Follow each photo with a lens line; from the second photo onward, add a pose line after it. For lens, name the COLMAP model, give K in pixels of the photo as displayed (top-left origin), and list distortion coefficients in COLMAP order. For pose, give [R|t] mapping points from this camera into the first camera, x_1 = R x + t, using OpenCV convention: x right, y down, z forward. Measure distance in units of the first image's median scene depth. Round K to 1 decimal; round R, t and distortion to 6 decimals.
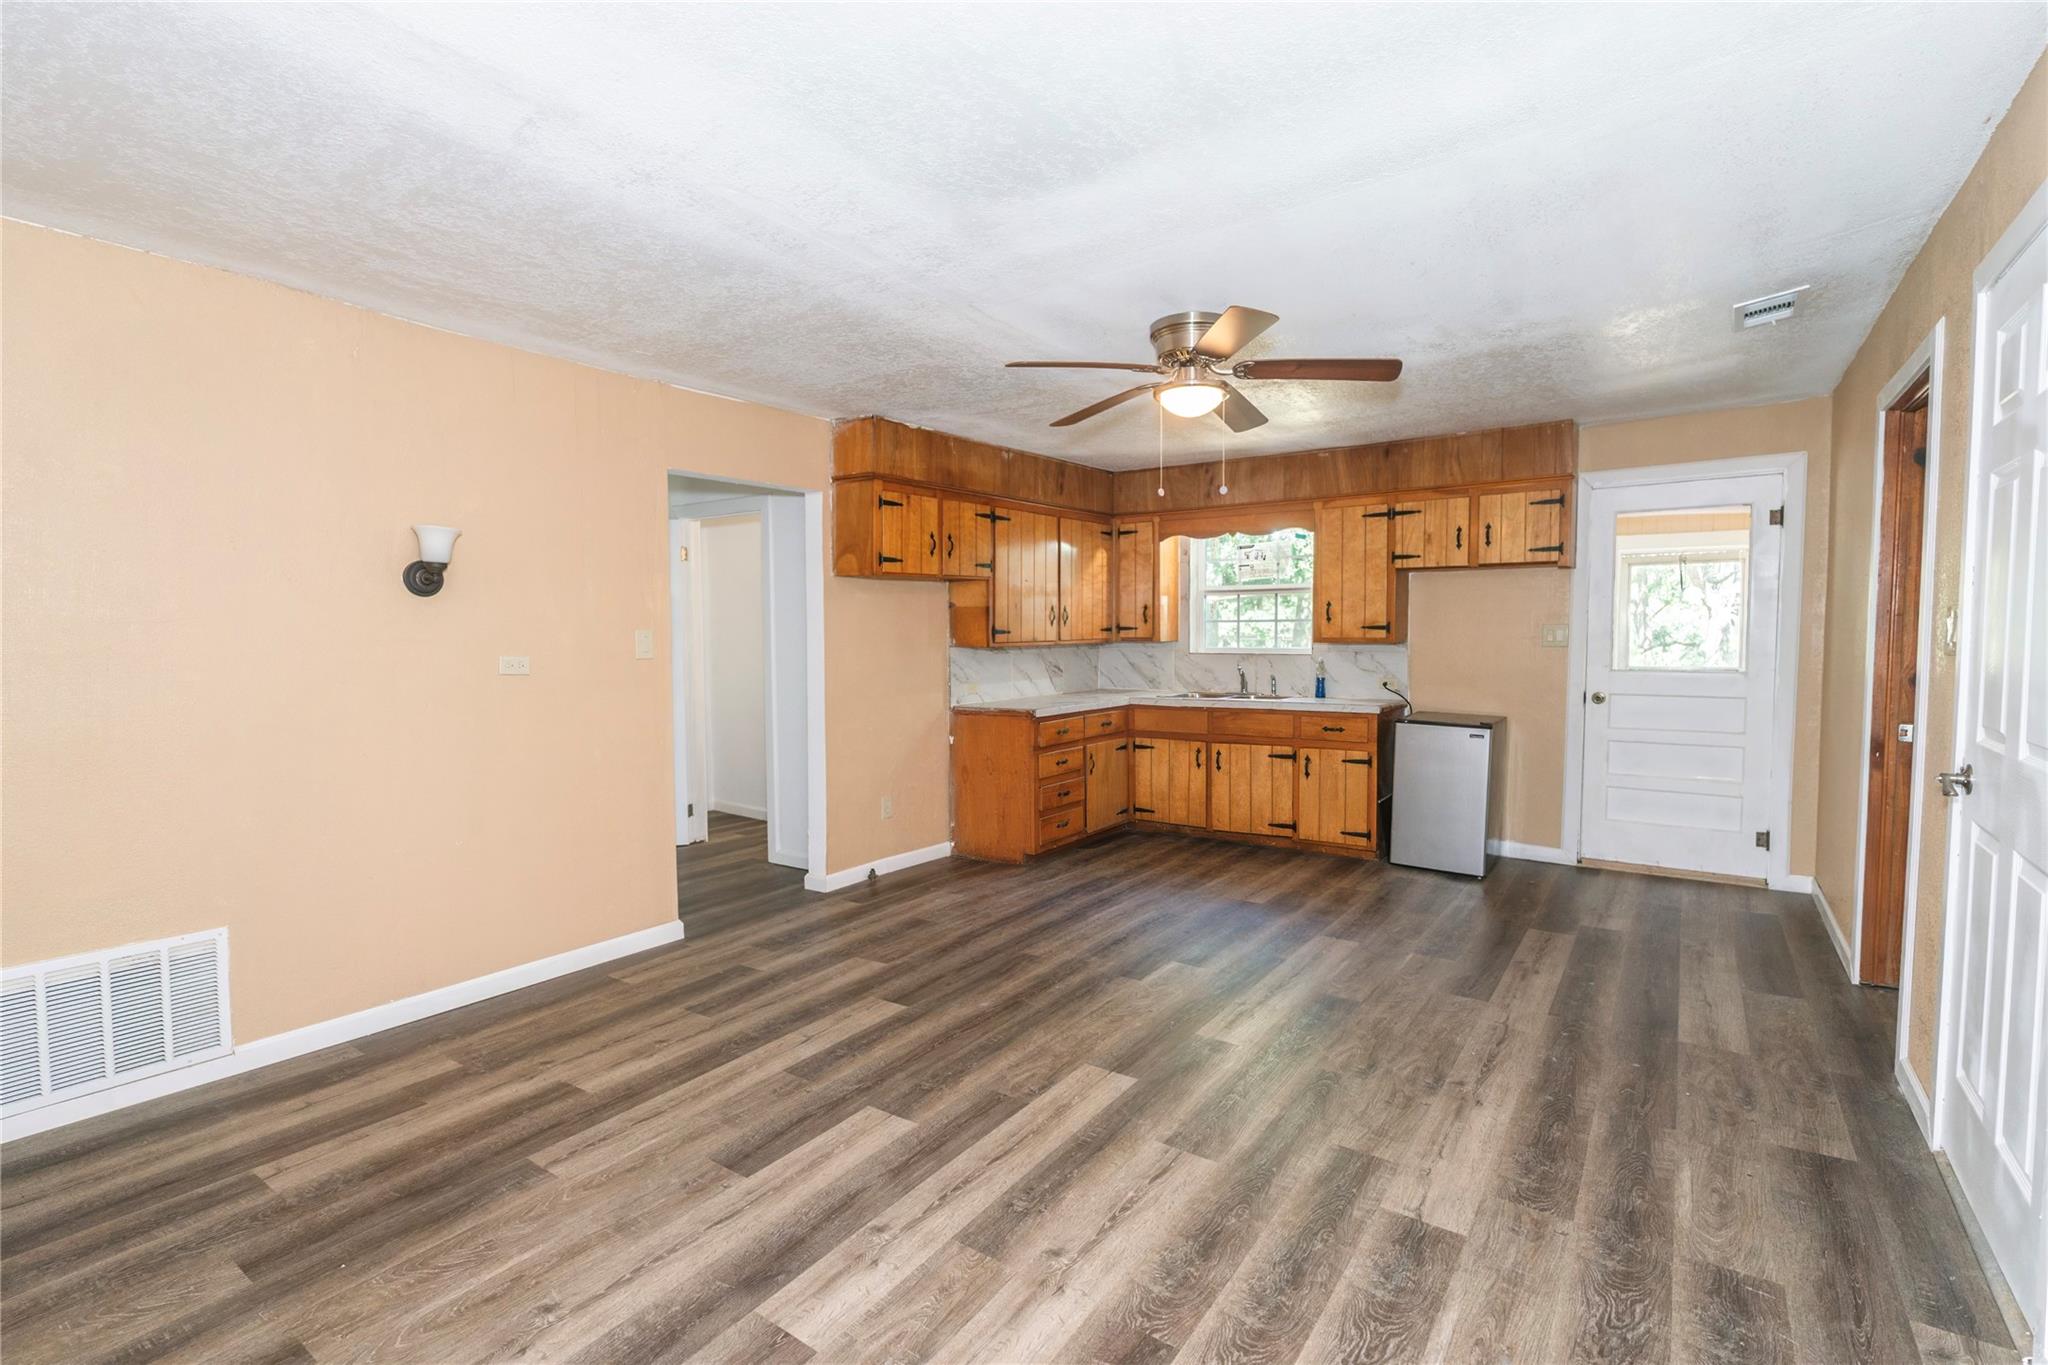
lens RADIAL K [[937.2, 0, 1026.9], [0, 937.2, 678.1], [0, 0, 1]] dist [-0.006974, 0.000468]
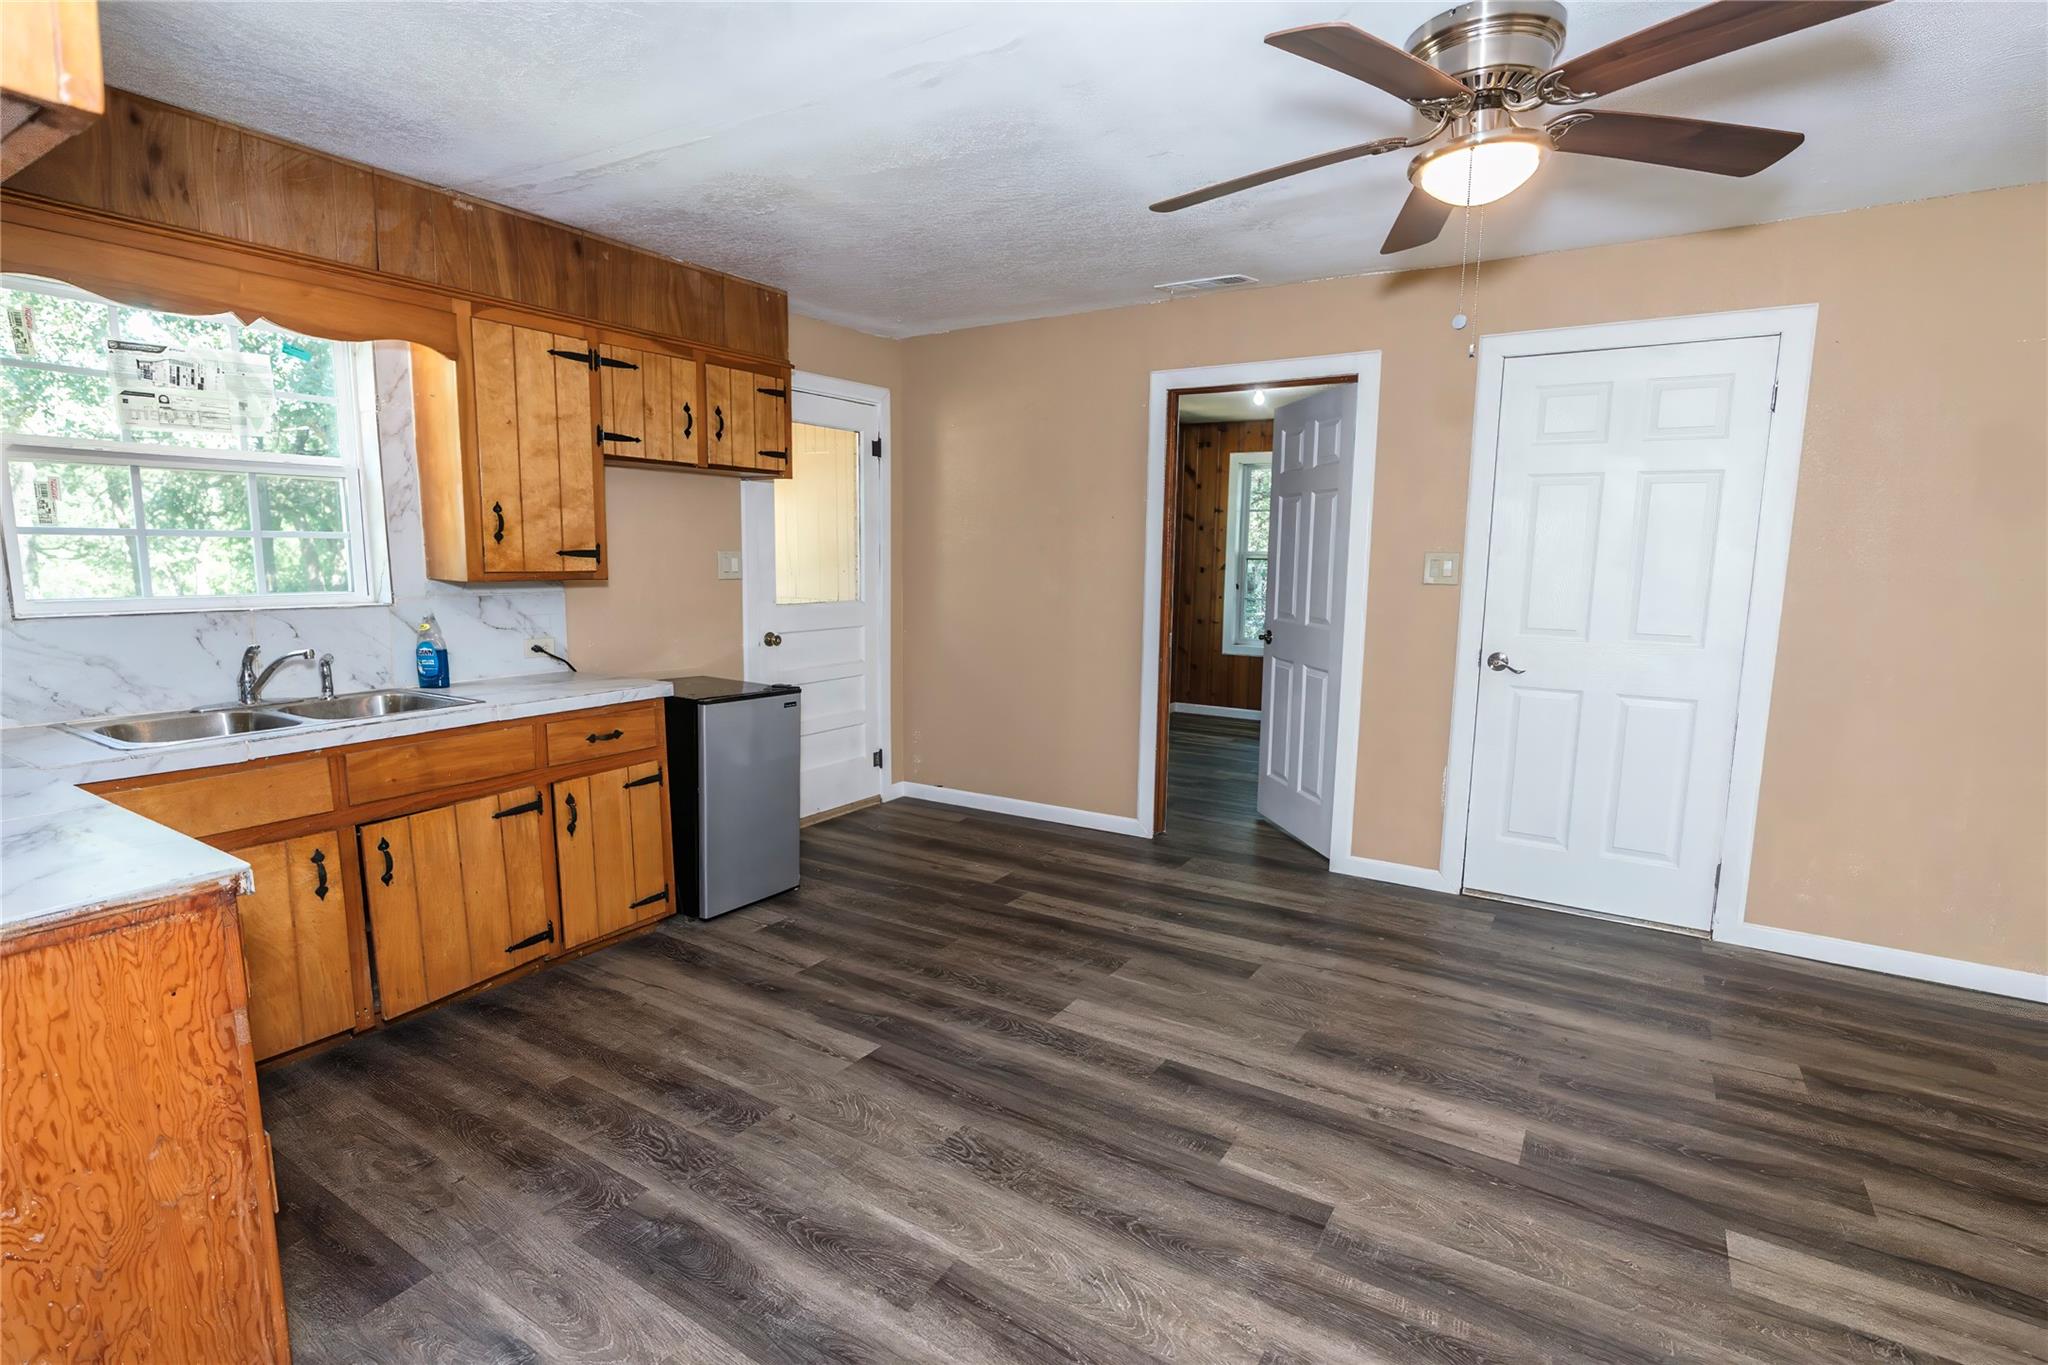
lens RADIAL K [[970.7, 0, 1024.0], [0, 970.7, 682.5], [0, 0, 1]] dist [-0.004008, -0.000161]
pose [[-0.050022, -0.130224, 0.990222, -0.399763], [0.037025, 0.990540, 0.132137, -0.069485], [-0.998062, 0.043273, -0.044728, 1.191138]]
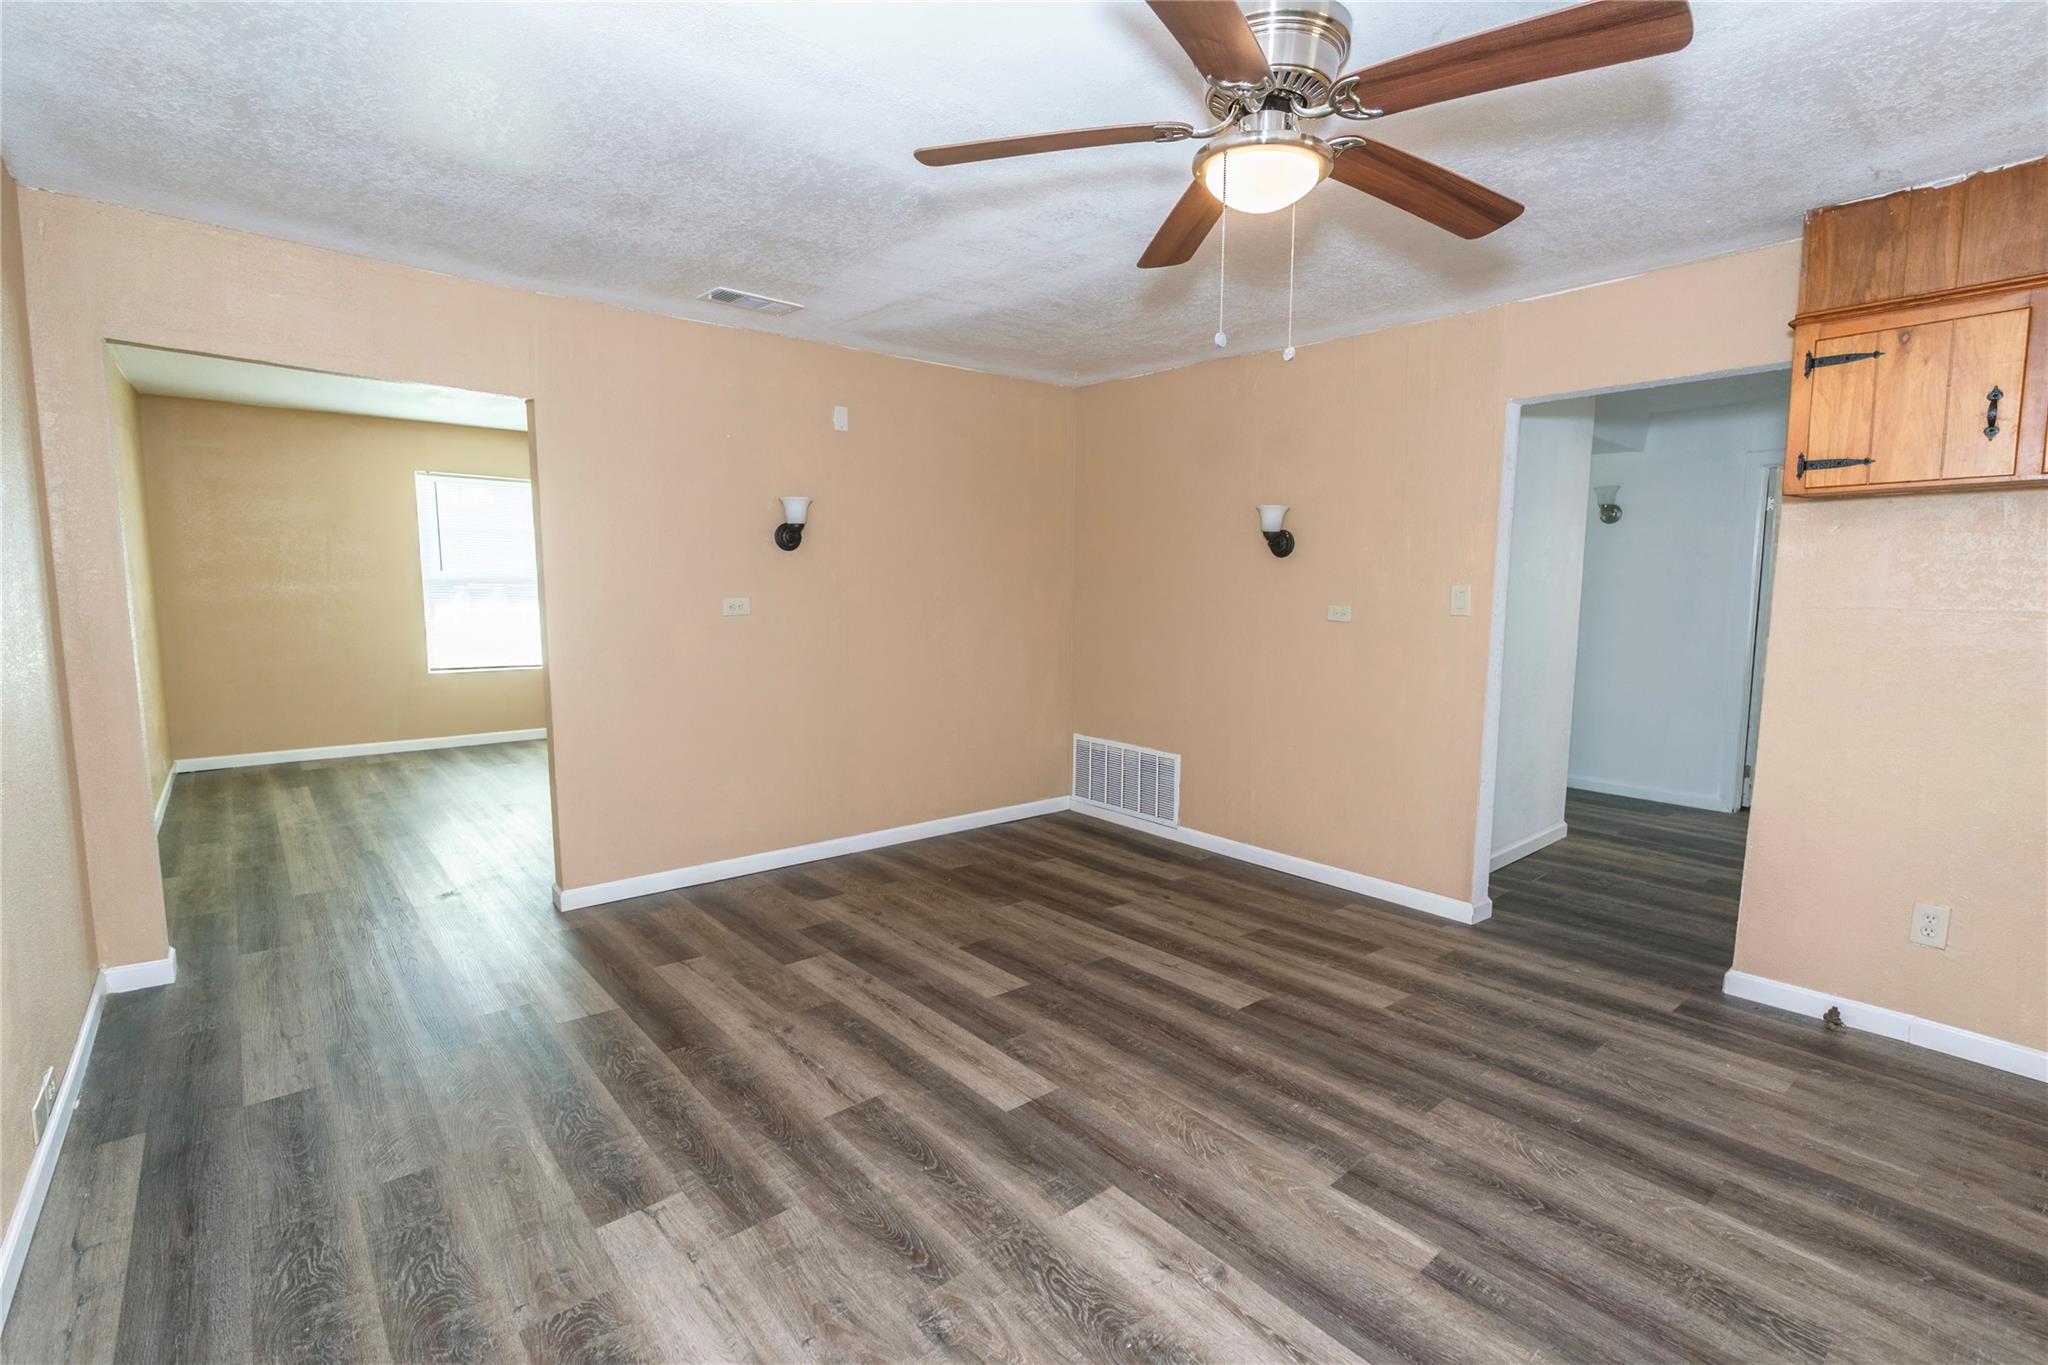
lens RADIAL K [[937.2, 0, 1026.9], [0, 937.2, 678.1], [0, 0, 1]] dist [-0.006974, 0.000468]
pose [[-0.247973, 0.107431, -0.962792, 0.701660], [-0.051612, 0.990956, 0.123867, -0.059759], [0.967391, 0.080407, -0.240185, 0.925884]]
